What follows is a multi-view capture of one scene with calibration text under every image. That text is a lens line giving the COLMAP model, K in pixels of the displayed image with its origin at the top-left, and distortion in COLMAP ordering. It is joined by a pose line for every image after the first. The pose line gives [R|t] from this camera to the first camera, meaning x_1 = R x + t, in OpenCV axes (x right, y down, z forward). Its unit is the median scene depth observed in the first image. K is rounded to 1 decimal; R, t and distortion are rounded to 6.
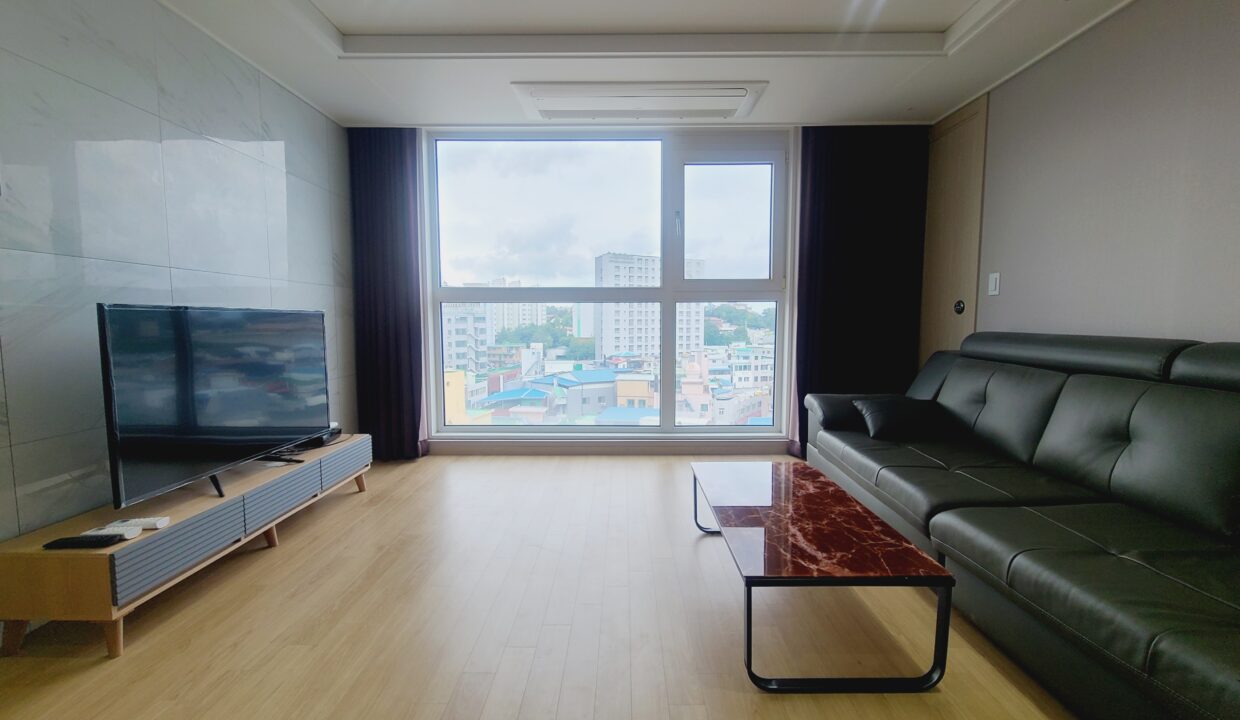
lens RADIAL K [[508.5, 0, 620.0], [0, 508.5, 360.0], [0, 0, 1]] dist [0.000054, -0.000569]
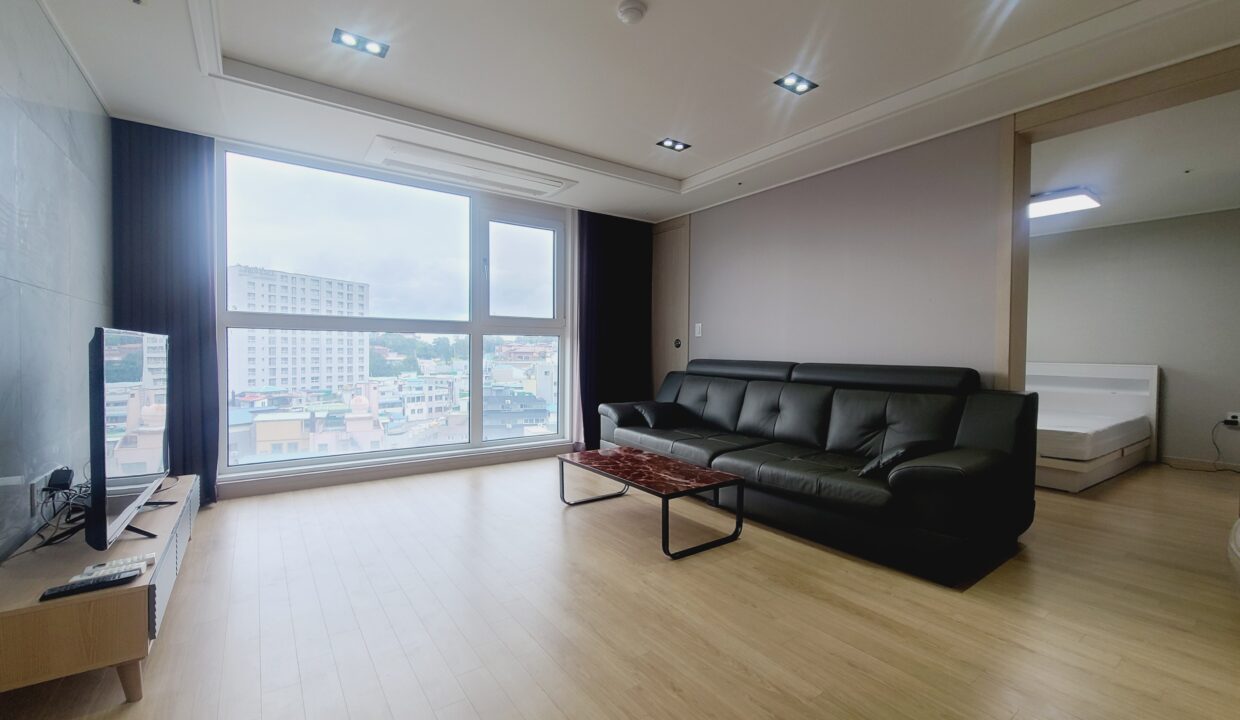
lens RADIAL K [[508.5, 0, 620.0], [0, 508.5, 360.0], [0, 0, 1]] dist [0.000054, -0.000569]
pose [[0.810814, -0.002148, 0.585300, -0.328549], [0.036399, 0.998243, -0.046759, 0.011451], [-0.584171, 0.059217, 0.809468, -0.134228]]
